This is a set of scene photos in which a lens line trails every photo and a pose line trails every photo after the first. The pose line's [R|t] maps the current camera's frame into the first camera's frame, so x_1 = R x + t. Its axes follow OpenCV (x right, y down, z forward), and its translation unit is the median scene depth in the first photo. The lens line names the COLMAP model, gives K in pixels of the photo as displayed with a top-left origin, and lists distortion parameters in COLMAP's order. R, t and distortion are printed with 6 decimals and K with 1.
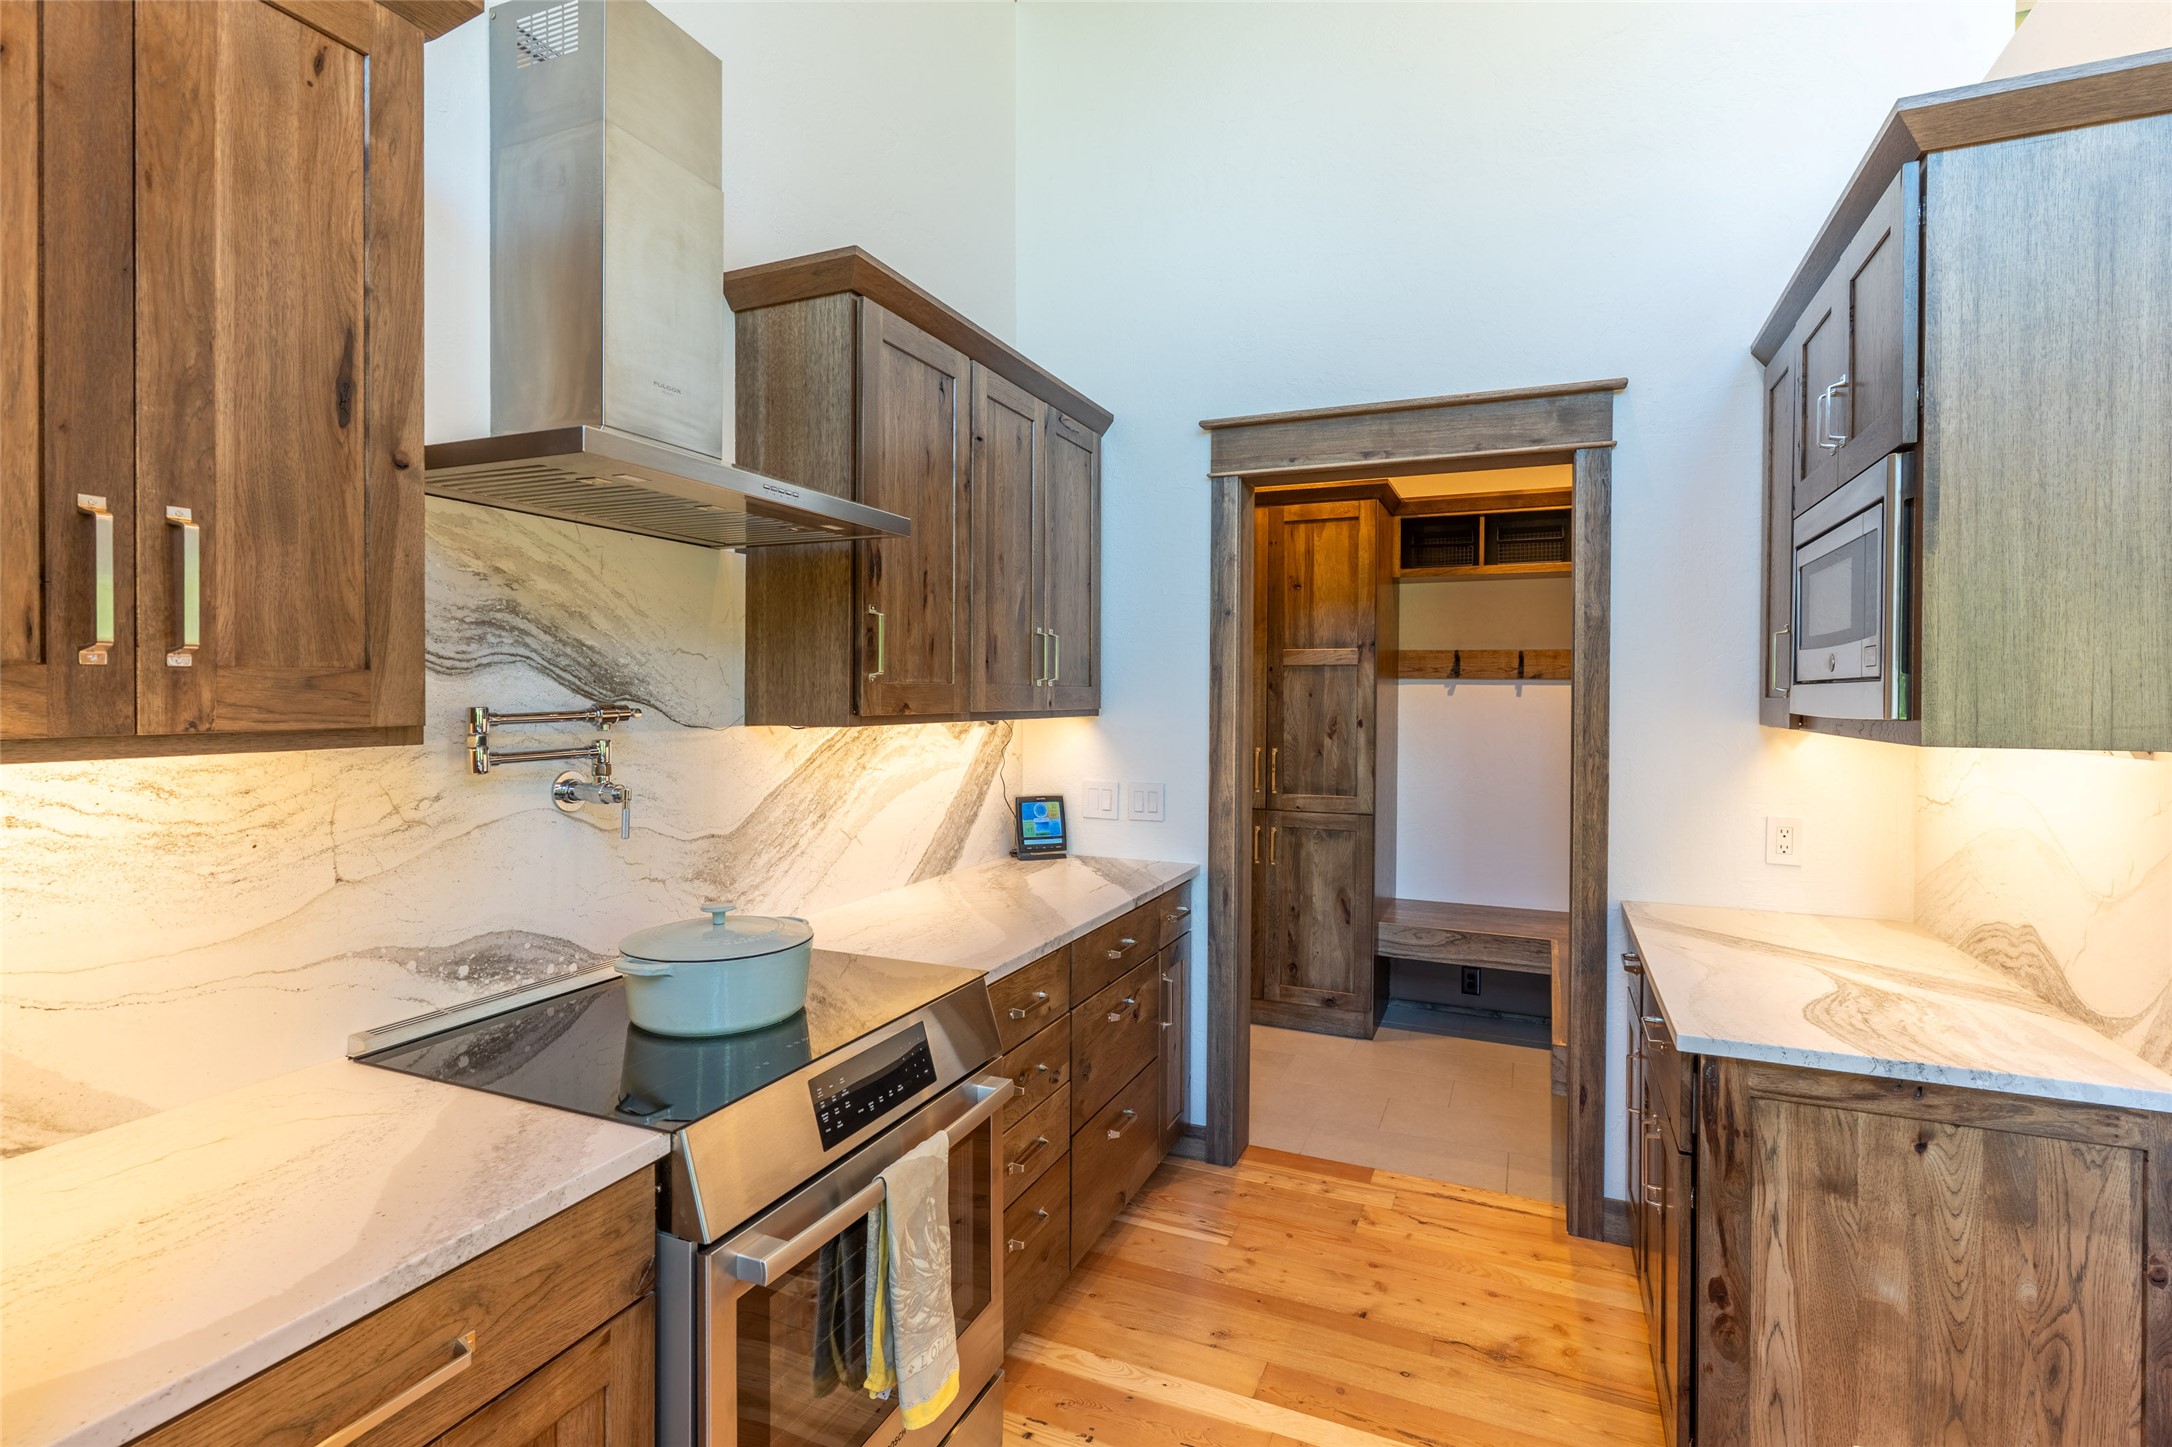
lens RADIAL K [[1032.8, 0, 1078.5], [0, 1032.8, 699.7], [0, 0, 1]] dist [-0.001307, 0.002591]
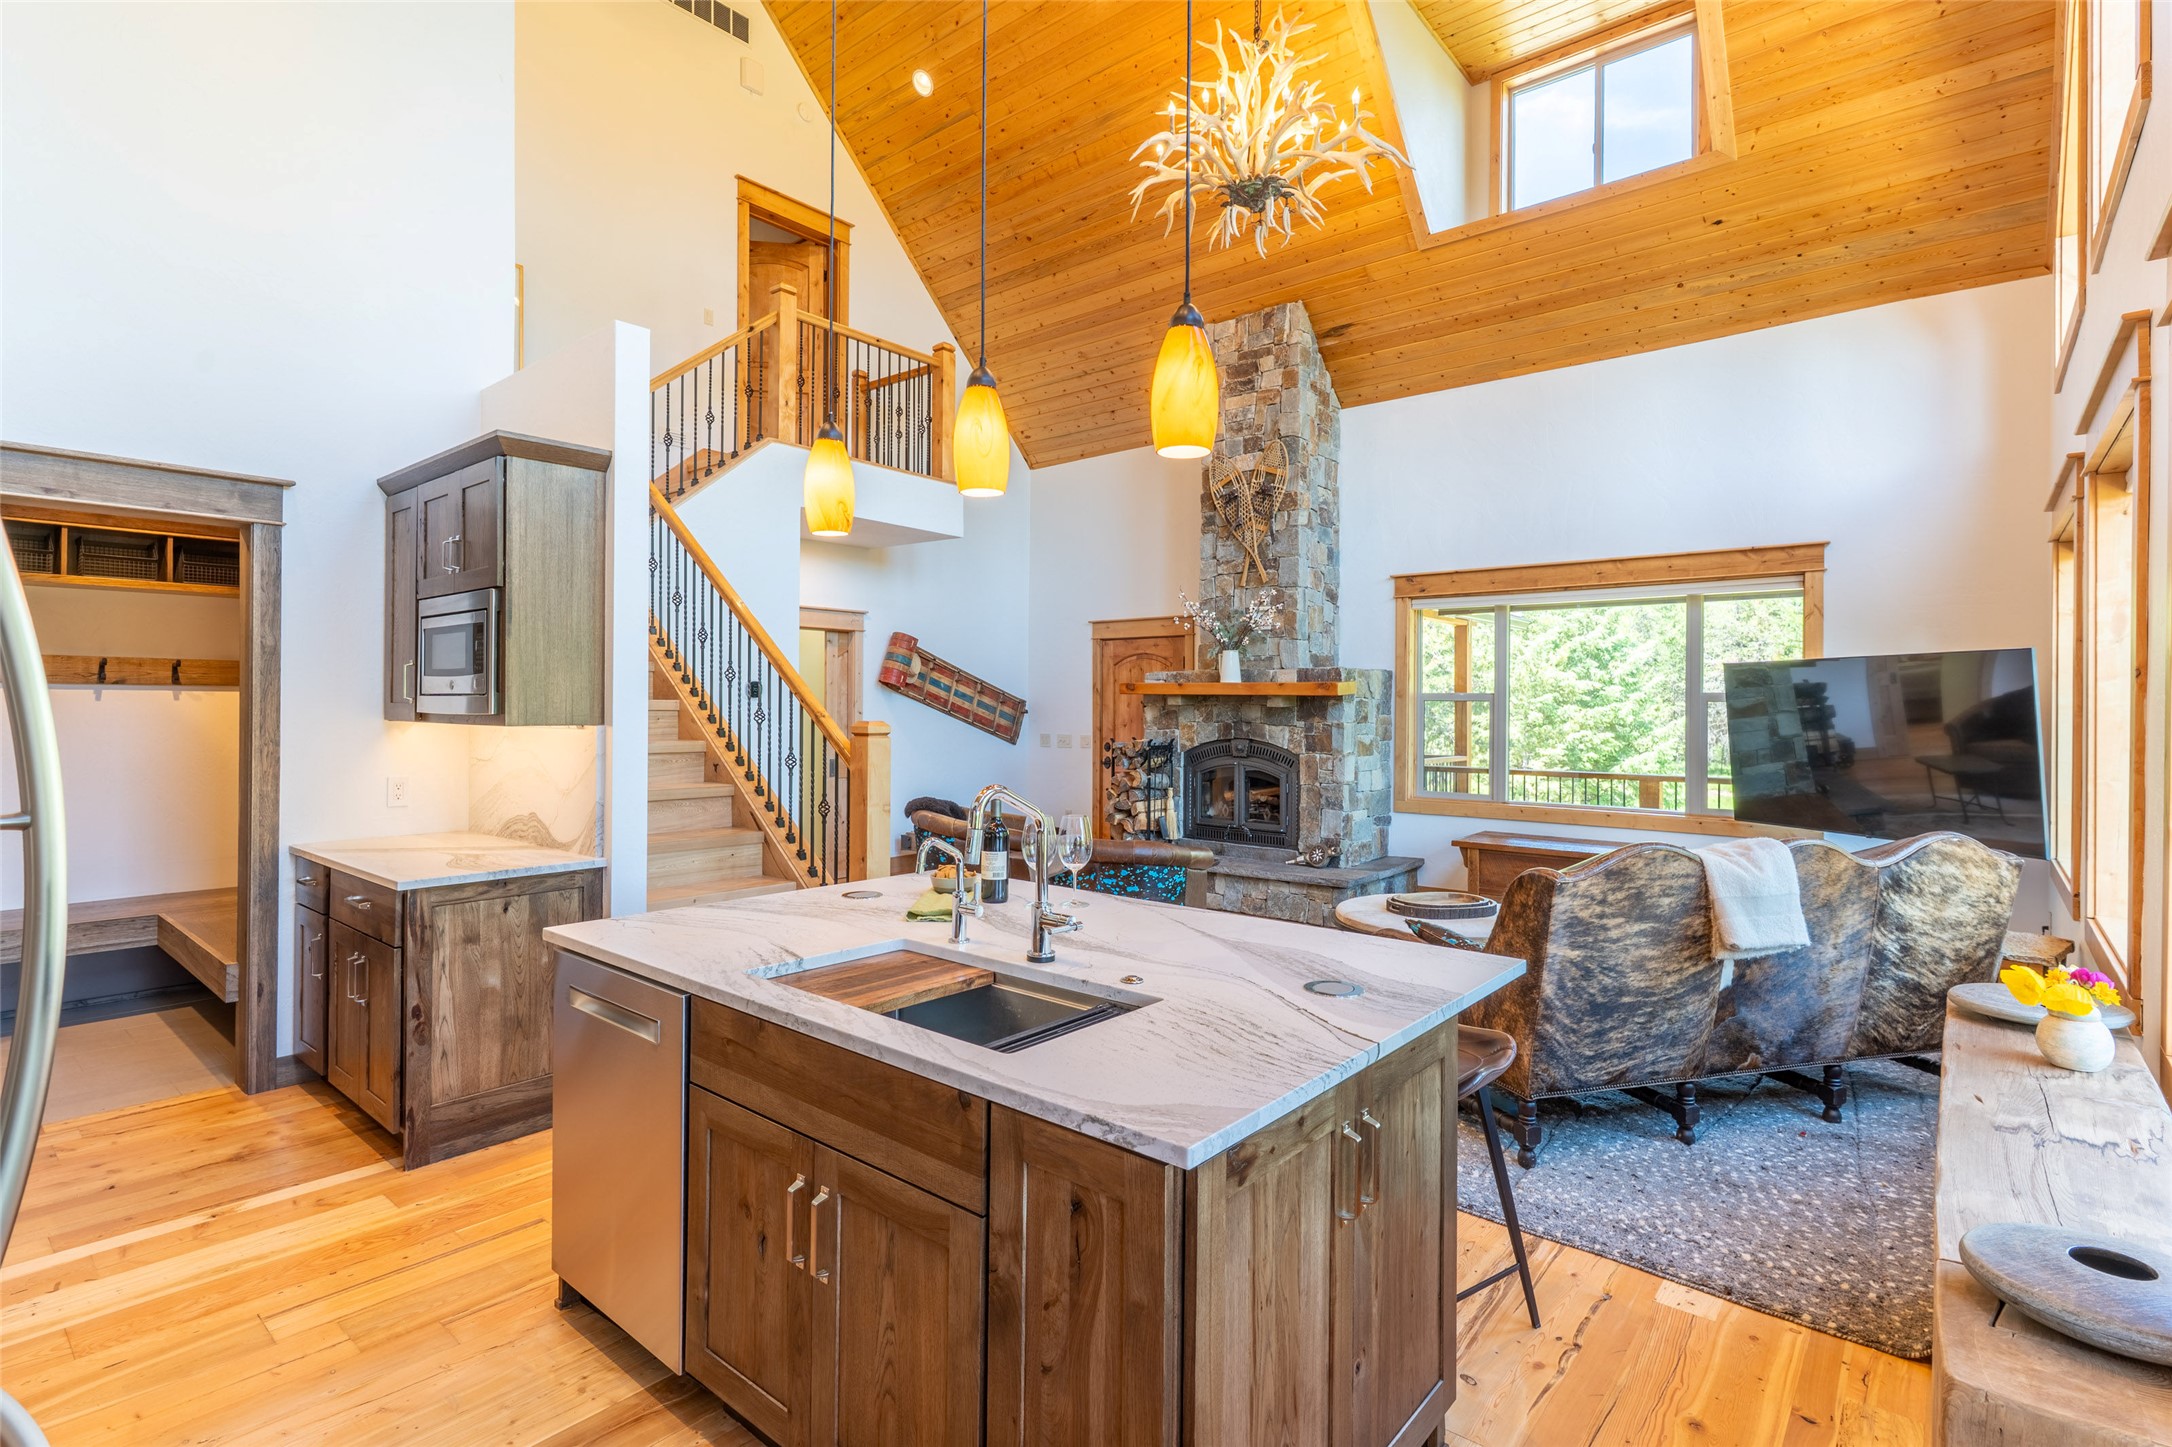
lens RADIAL K [[1032.8, 0, 1078.5], [0, 1032.8, 703.3], [0, 0, 1]] dist [-0.001307, 0.002591]
pose [[0.271276, -0.004005, 0.962493, -0.765075], [0.000606, 0.999992, 0.003990, -0.008813], [-0.962501, -0.000499, 0.271276, -0.606217]]
